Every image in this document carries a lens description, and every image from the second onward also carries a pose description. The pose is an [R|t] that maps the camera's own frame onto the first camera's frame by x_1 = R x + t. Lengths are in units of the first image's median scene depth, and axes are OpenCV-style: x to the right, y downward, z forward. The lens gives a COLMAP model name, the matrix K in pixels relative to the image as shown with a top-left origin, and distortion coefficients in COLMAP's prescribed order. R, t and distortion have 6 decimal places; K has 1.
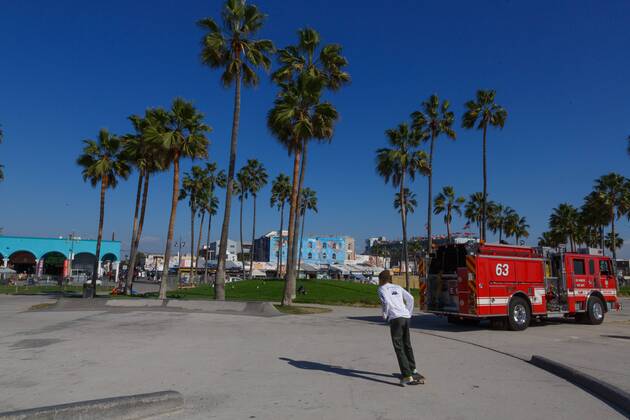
lens RADIAL K [[479.8, 0, 290.8], [0, 479.8, 200.5], [0, 0, 1]] dist [0.002030, -0.001398]
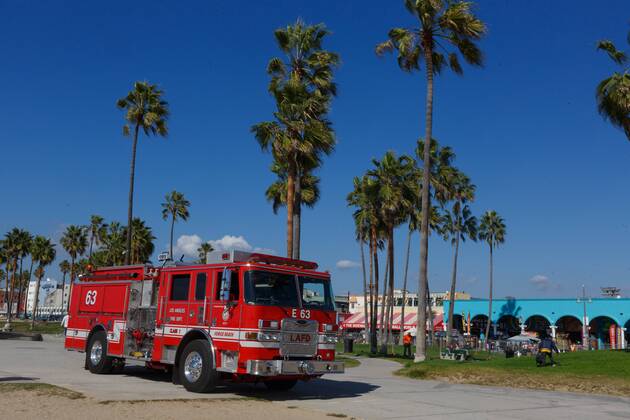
lens RADIAL K [[592.0, 0, 315.0], [0, 592.0, 210.0], [0, 0, 1]] dist [-0.007838, 0.001384]
pose [[0.240688, -0.197301, -0.950338, 1.285555], [0.105905, 0.978614, -0.176349, 0.180993], [0.964807, -0.058200, 0.256436, 0.929293]]
